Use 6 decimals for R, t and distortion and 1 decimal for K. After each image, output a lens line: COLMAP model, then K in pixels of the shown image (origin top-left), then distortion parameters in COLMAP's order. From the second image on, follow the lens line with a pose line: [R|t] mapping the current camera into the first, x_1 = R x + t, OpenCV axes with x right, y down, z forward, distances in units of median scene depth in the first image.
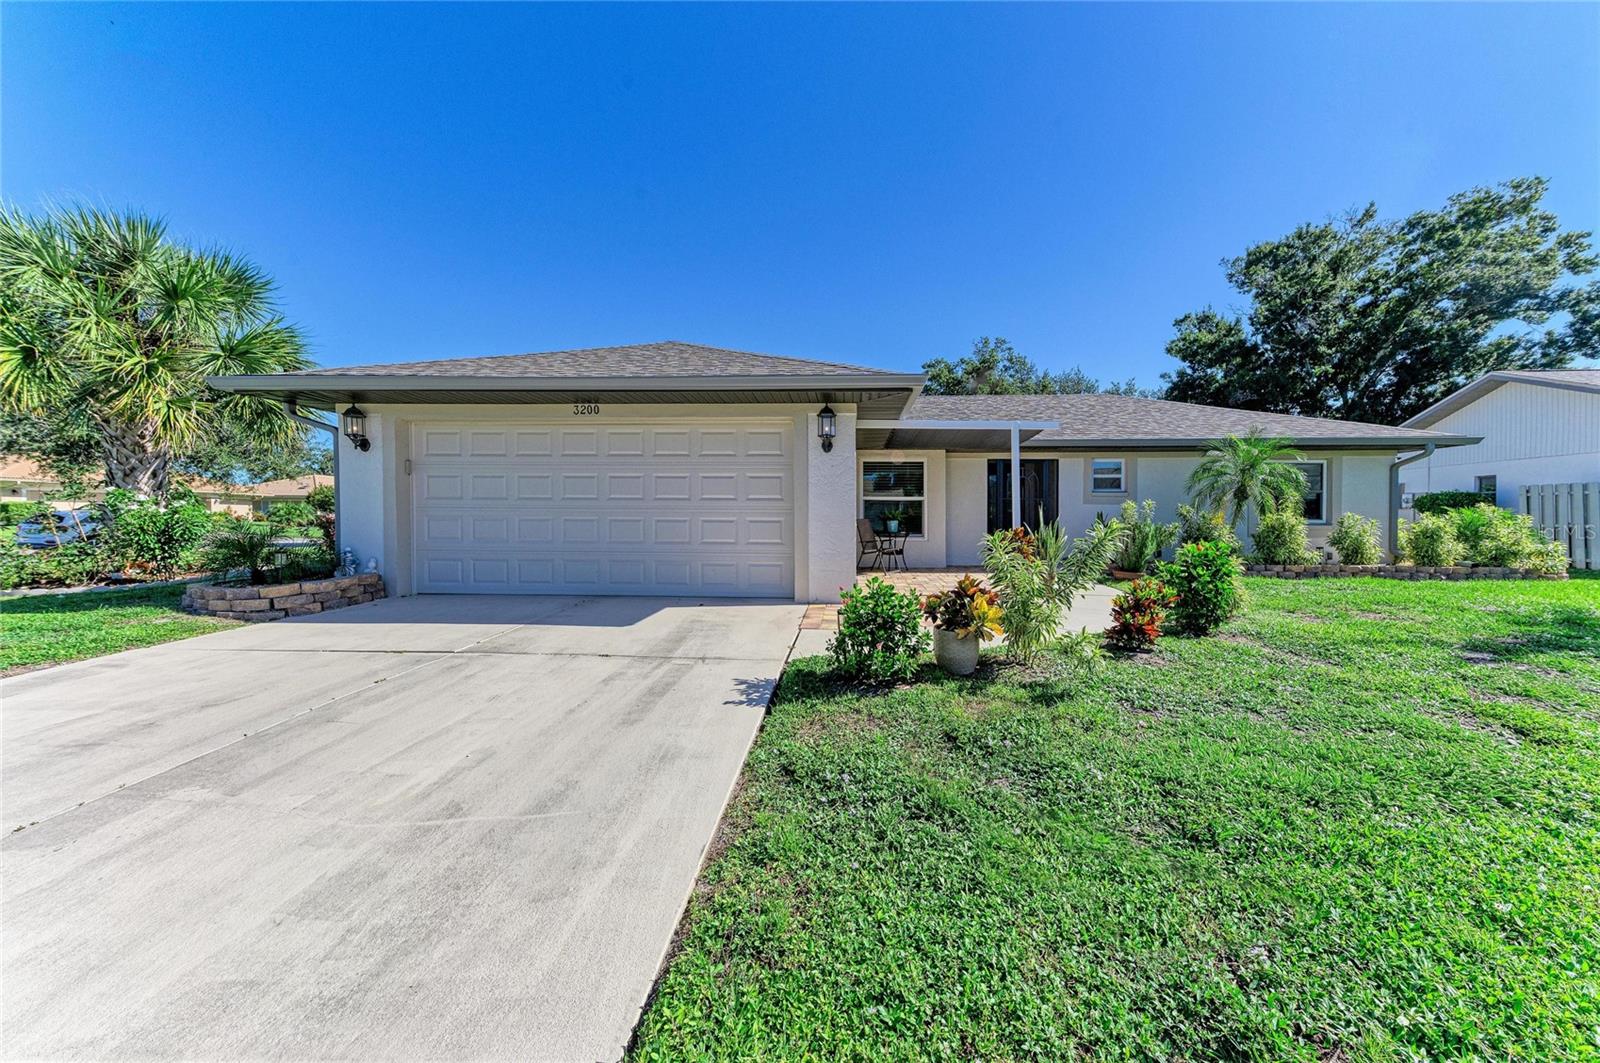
lens RADIAL K [[557.8, 0, 860.5], [0, 557.8, 513.2], [0, 0, 1]] dist [0.010903, -0.000105]
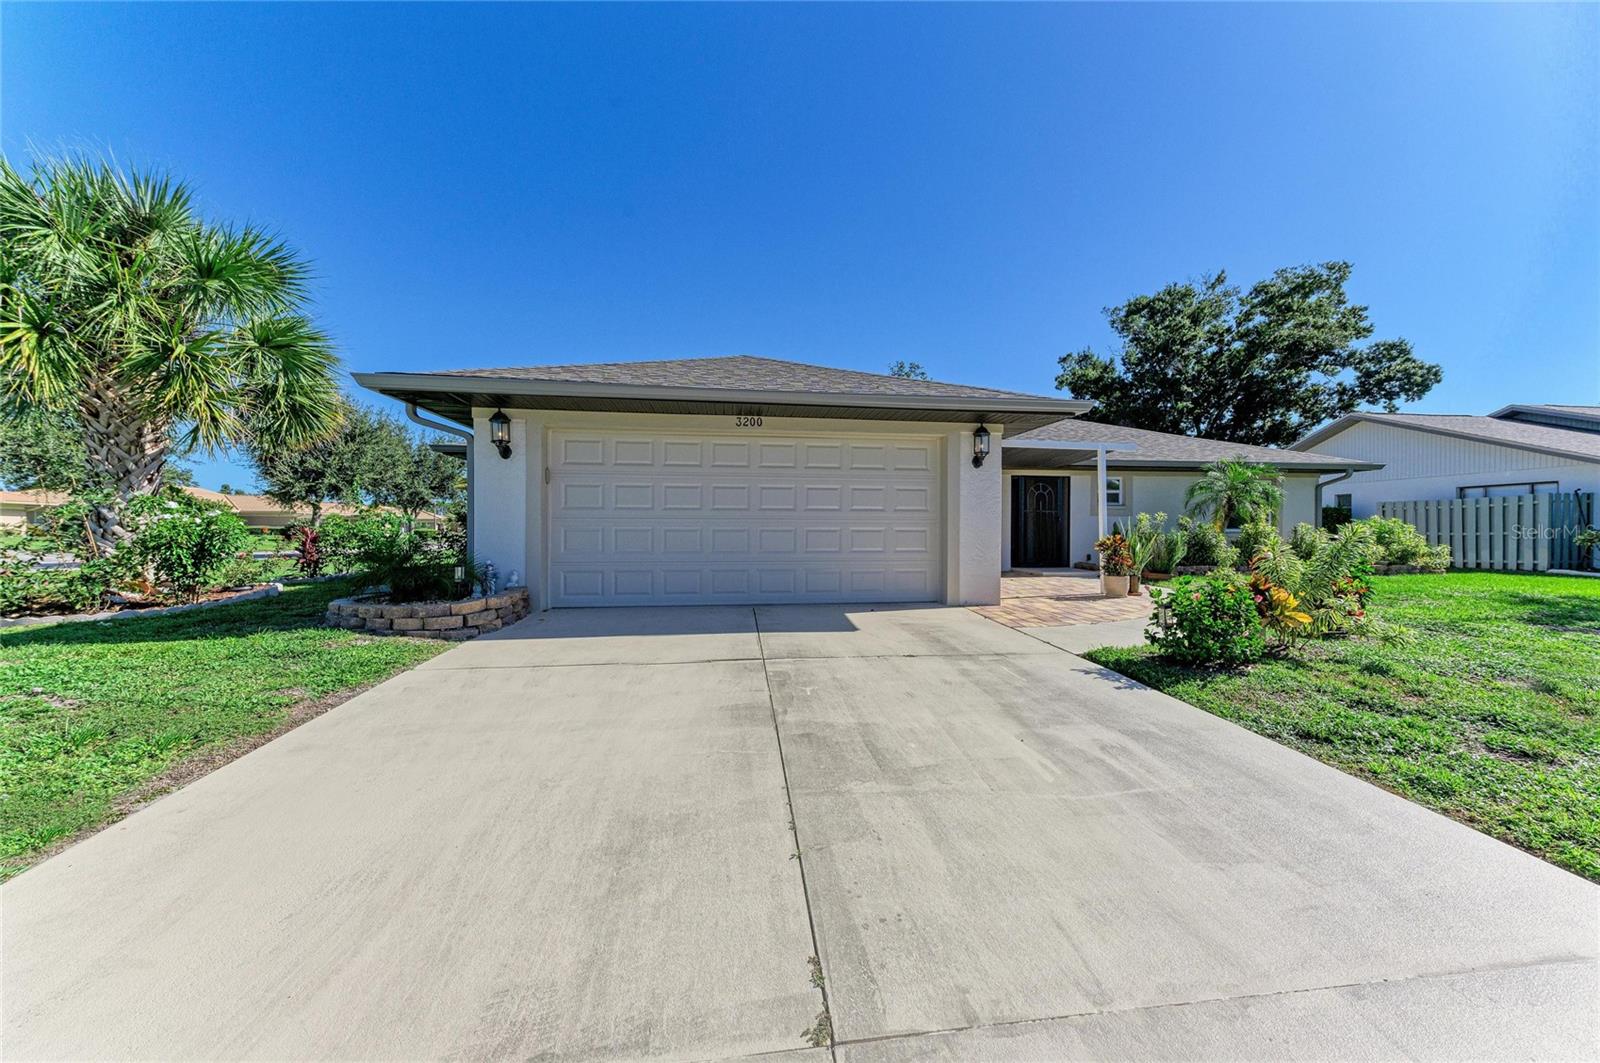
lens RADIAL K [[526.0, 0, 885.1], [0, 526.0, 523.7], [0, 0, 1]] dist [0.014648, 0.000053]
pose [[0.984299, -0.001369, 0.176501, -0.212493], [0.001835, 0.999995, -0.002474, 0.001622], [-0.176497, 0.002759, 0.984297, 0.005299]]
